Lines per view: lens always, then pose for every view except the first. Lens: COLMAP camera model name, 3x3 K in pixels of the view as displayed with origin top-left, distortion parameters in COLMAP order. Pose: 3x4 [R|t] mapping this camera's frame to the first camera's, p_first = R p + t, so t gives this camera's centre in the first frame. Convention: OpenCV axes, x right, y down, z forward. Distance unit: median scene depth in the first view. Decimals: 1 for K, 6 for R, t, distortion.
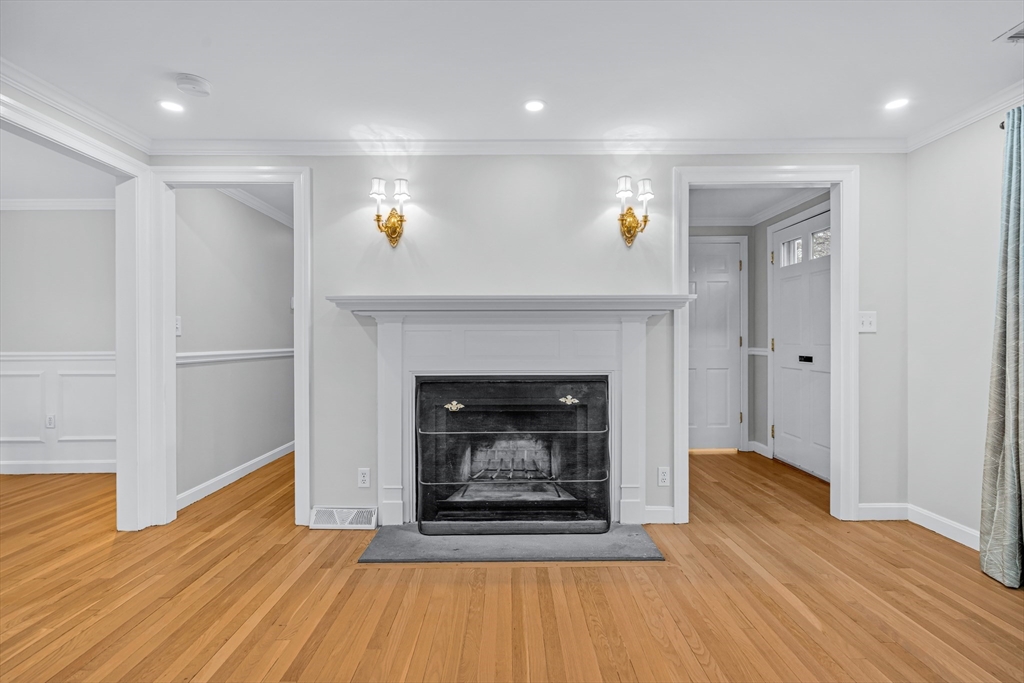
lens RADIAL K [[468.1, 0, 510.4], [0, 468.1, 343.8], [0, 0, 1]] dist [0.000753, 0.000001]
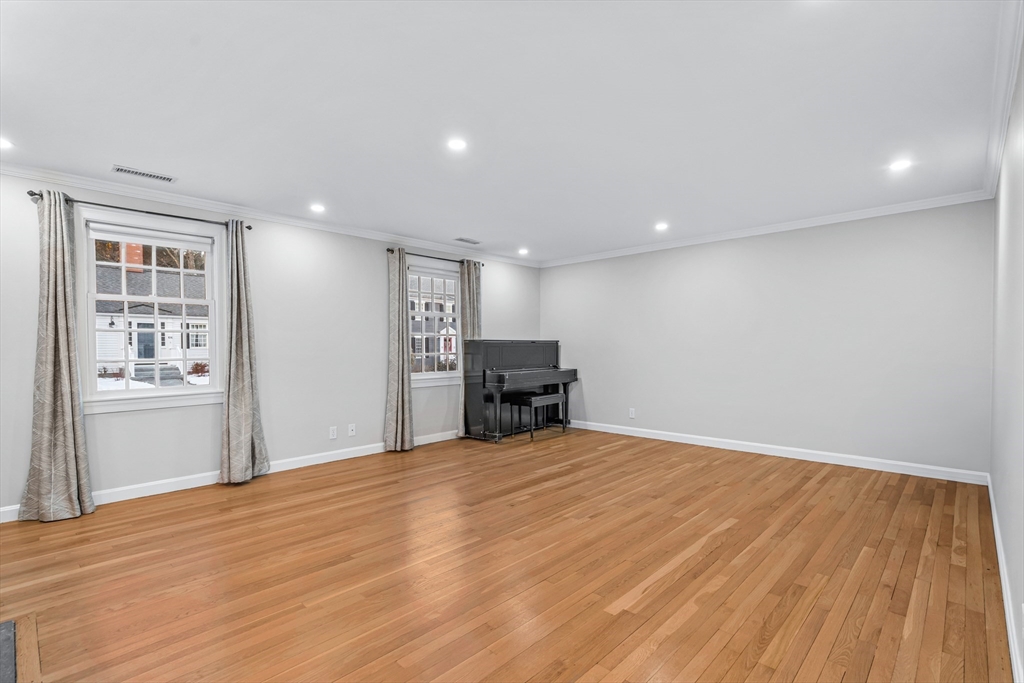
lens RADIAL K [[472.9, 0, 515.5], [0, 472.9, 359.2], [0, 0, 1]] dist [0.001532, 0.000312]
pose [[-0.717051, -0.012485, 0.696909, -0.718566], [0.012712, 0.999439, 0.030984, -0.009933], [-0.696905, 0.031076, -0.716490, 0.799303]]
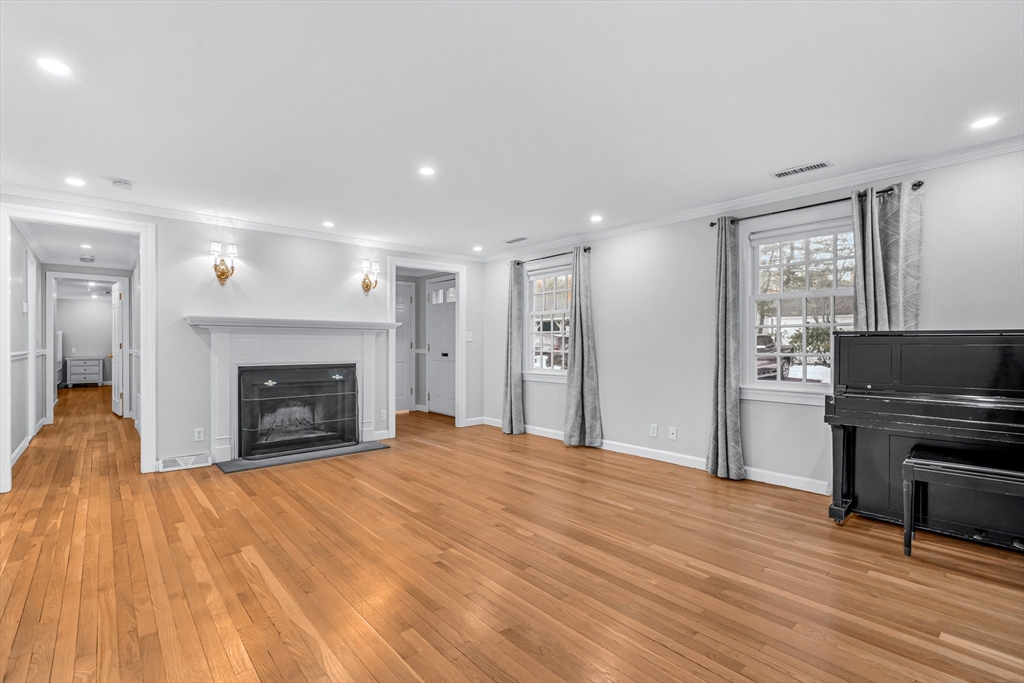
lens RADIAL K [[468.1, 0, 510.4], [0, 468.1, 343.8], [0, 0, 1]] dist [0.000753, 0.000001]
pose [[0.757162, 0.004265, 0.653213, -0.540798], [0.001134, 0.999969, -0.007844, 0.004434], [-0.653226, 0.006680, 0.757133, -0.809157]]
